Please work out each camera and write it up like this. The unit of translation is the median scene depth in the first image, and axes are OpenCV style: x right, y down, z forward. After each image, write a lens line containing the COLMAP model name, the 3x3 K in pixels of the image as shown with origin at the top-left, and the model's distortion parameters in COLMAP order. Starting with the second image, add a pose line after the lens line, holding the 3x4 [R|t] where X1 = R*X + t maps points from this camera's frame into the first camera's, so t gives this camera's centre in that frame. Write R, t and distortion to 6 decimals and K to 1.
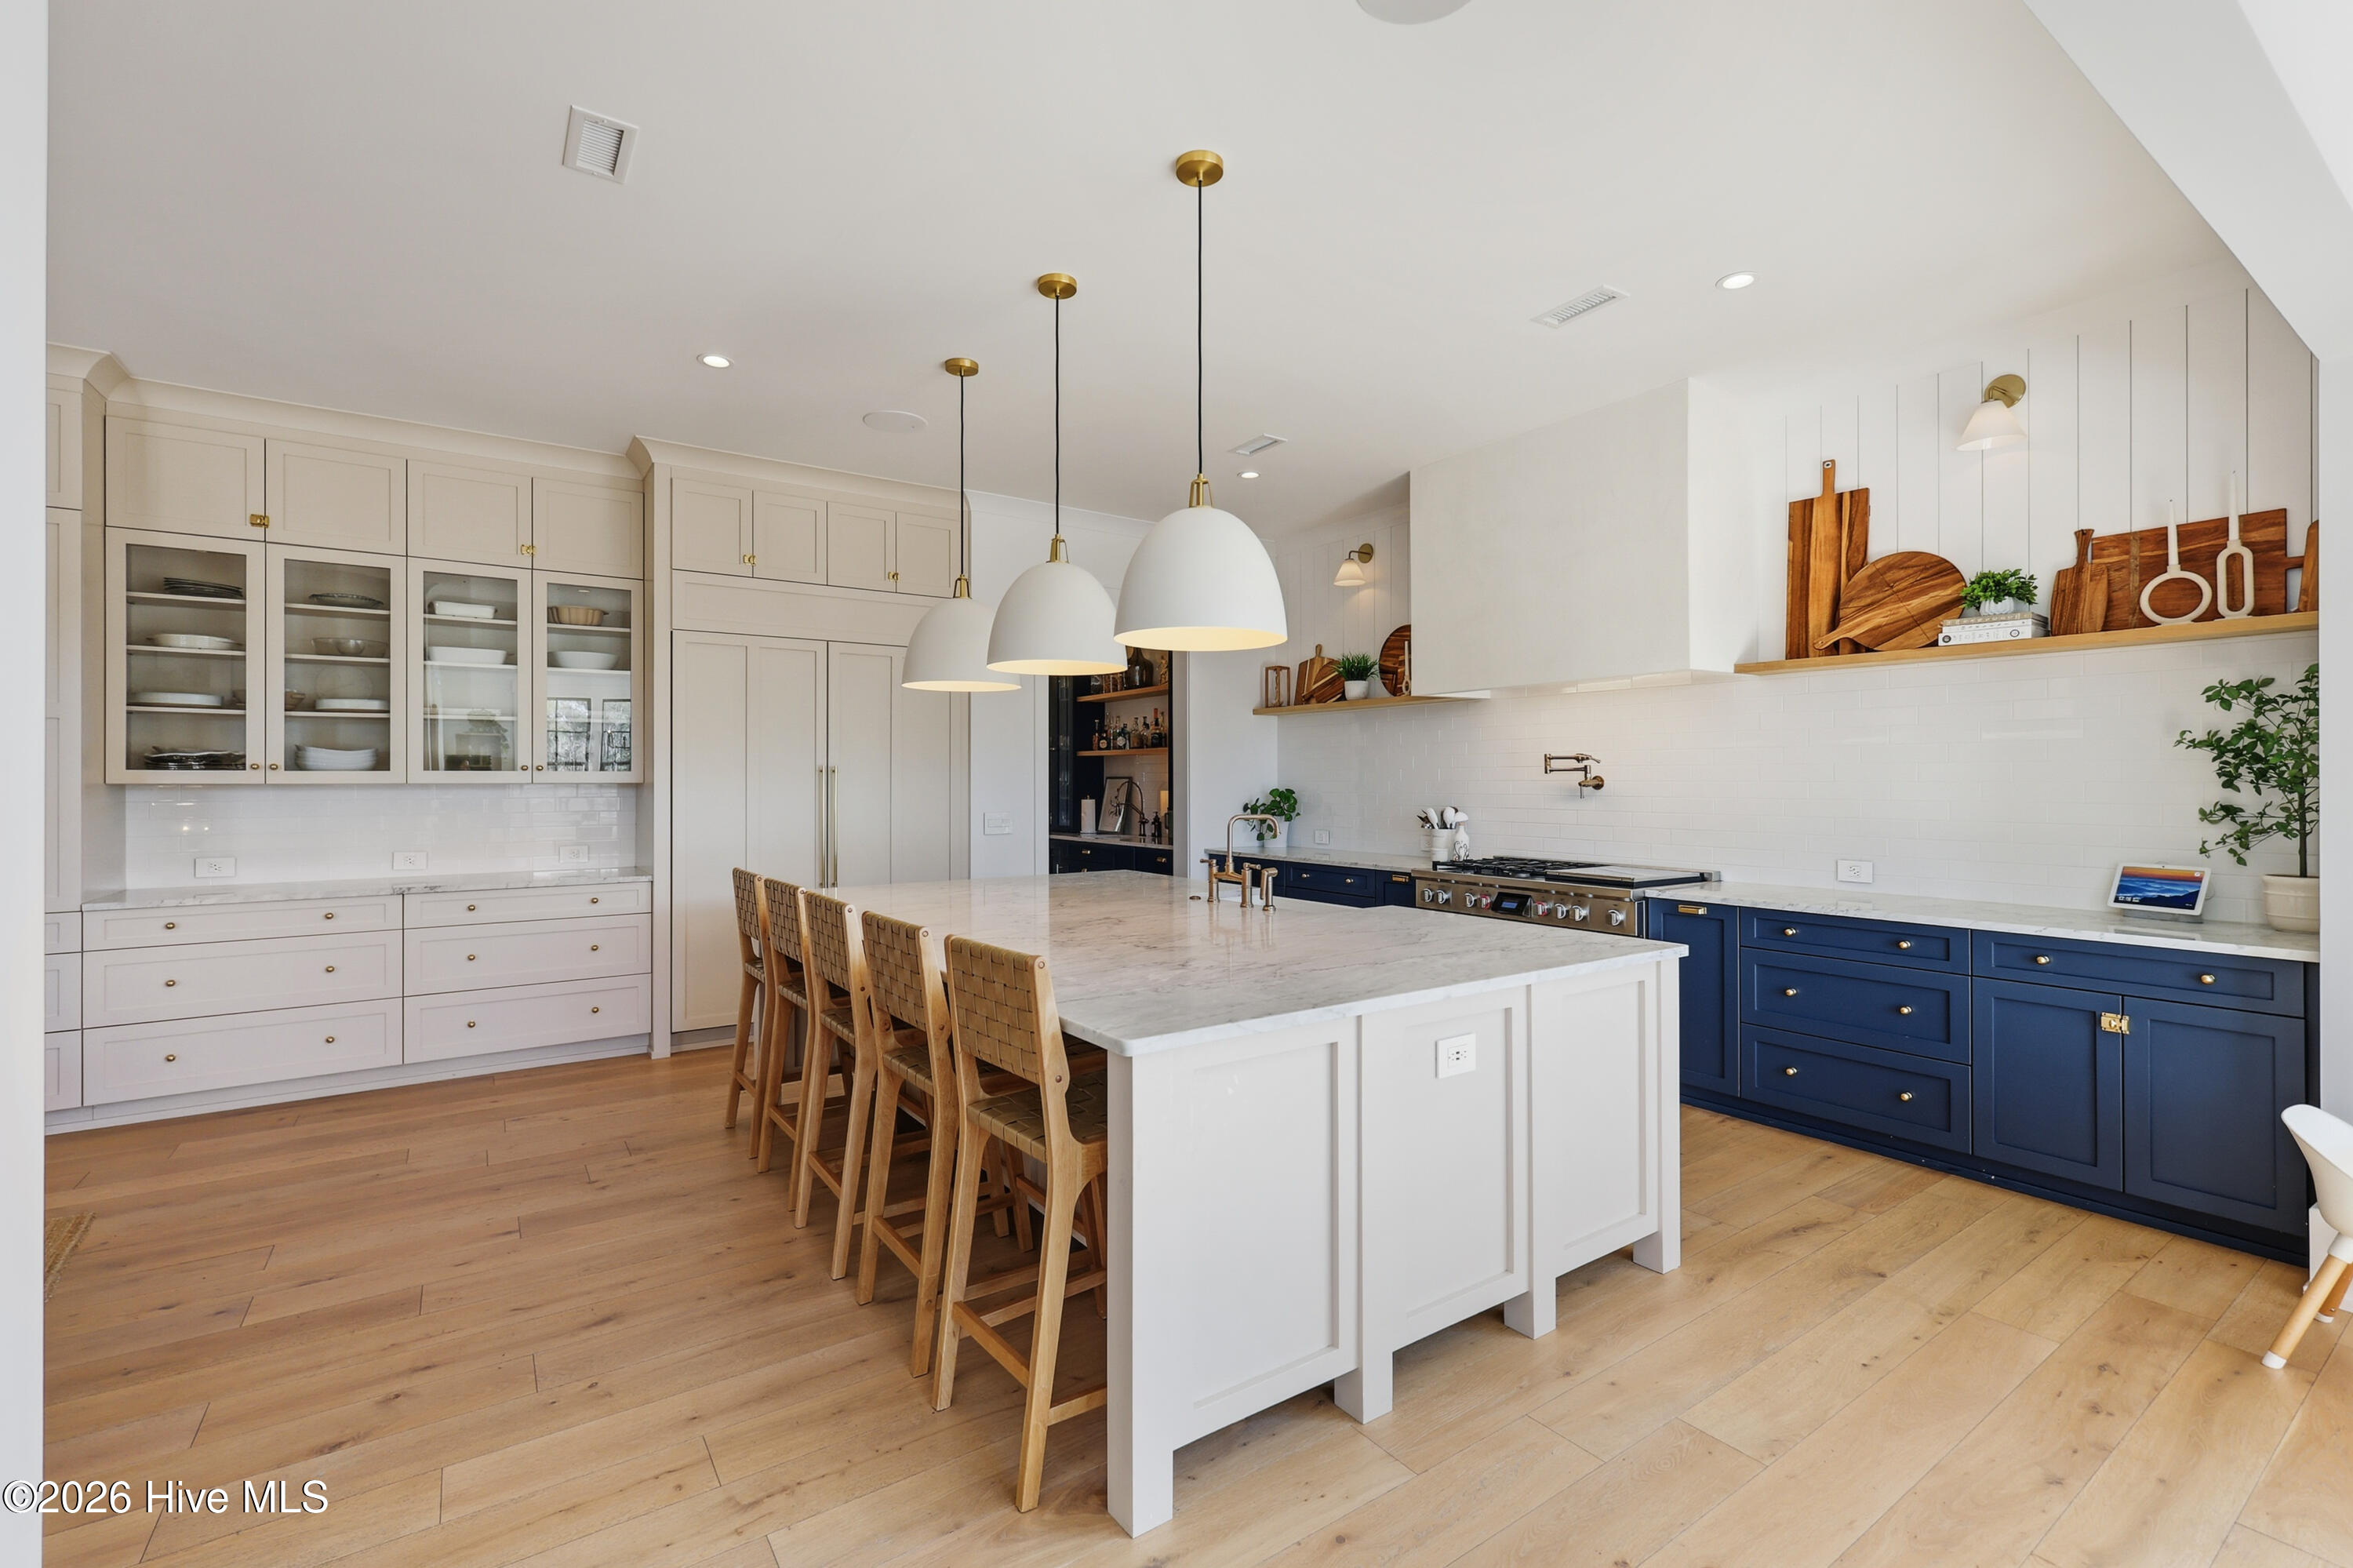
lens RADIAL K [[1017.5, 0, 1175.4], [0, 1017.5, 778.0], [0, 0, 1]] dist [0.001716, -0.000430]
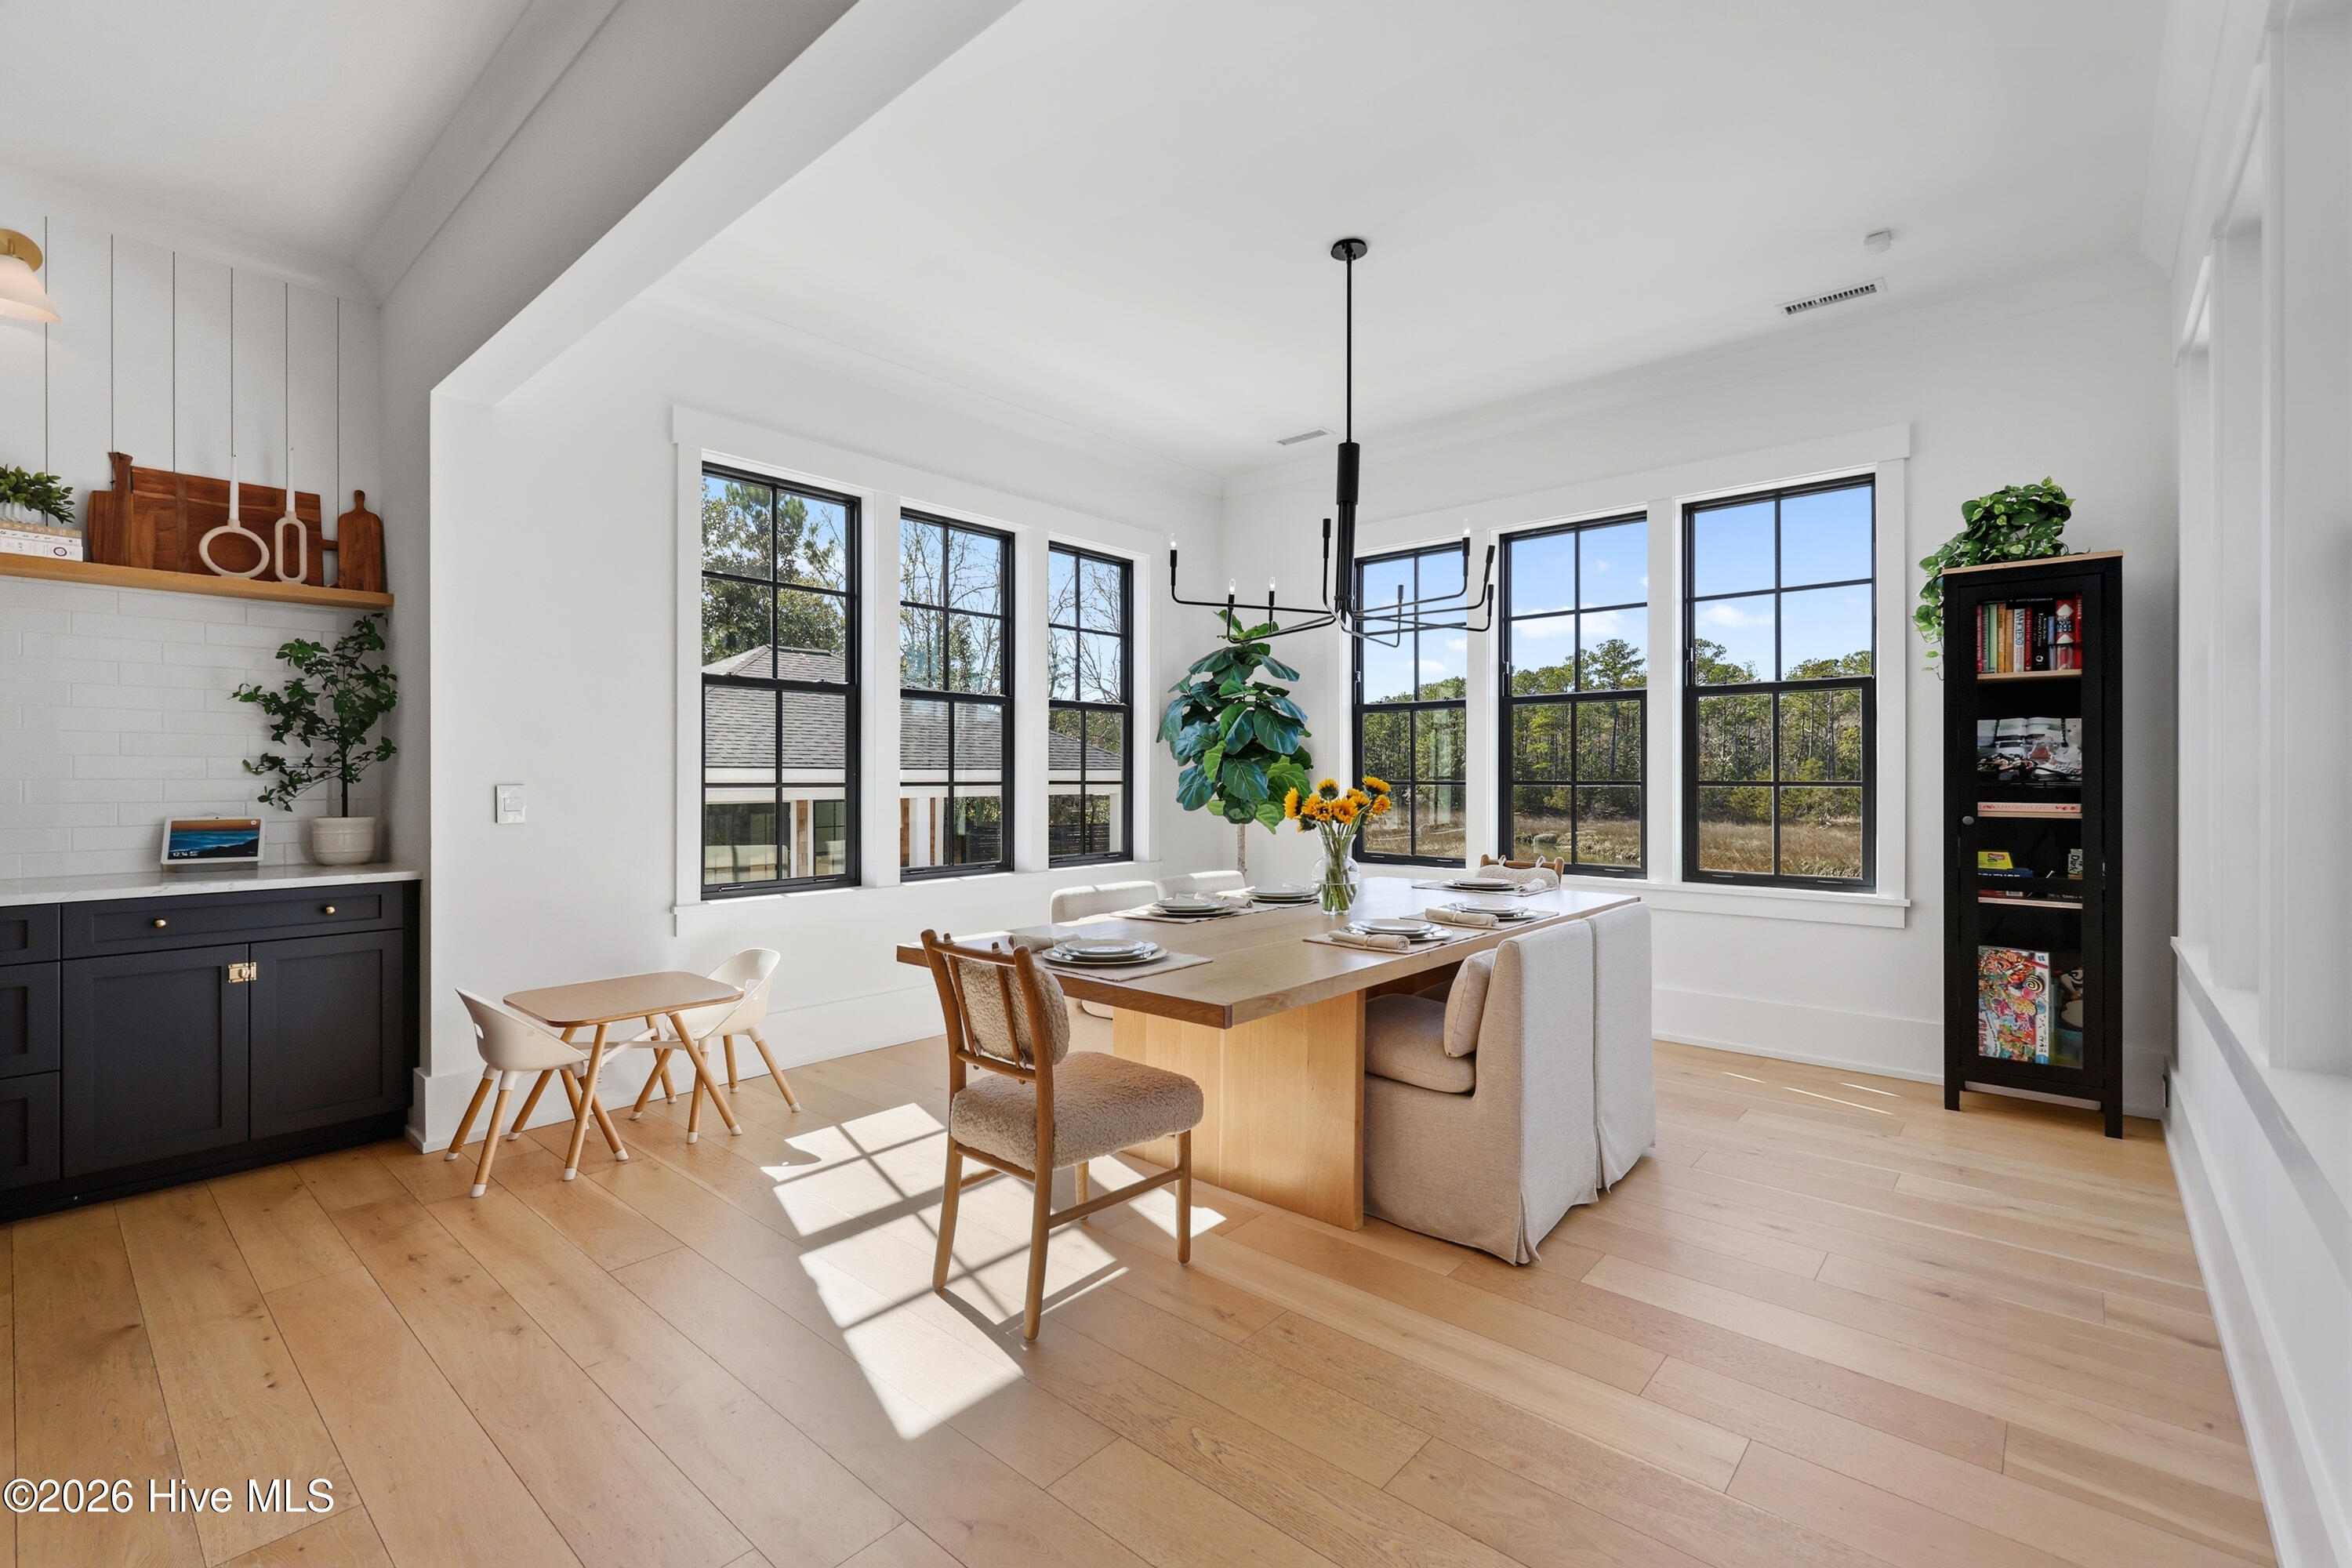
lens RADIAL K [[1017.0, 0, 1174.9], [0, 1017.0, 778.0], [0, 0, 1]] dist [0.001716, -0.000430]
pose [[-0.247318, 0.002304, 0.968932, -0.240015], [-0.002082, 0.999994, -0.002910, 0.050141], [-0.968932, -0.002737, -0.247312, 0.346415]]
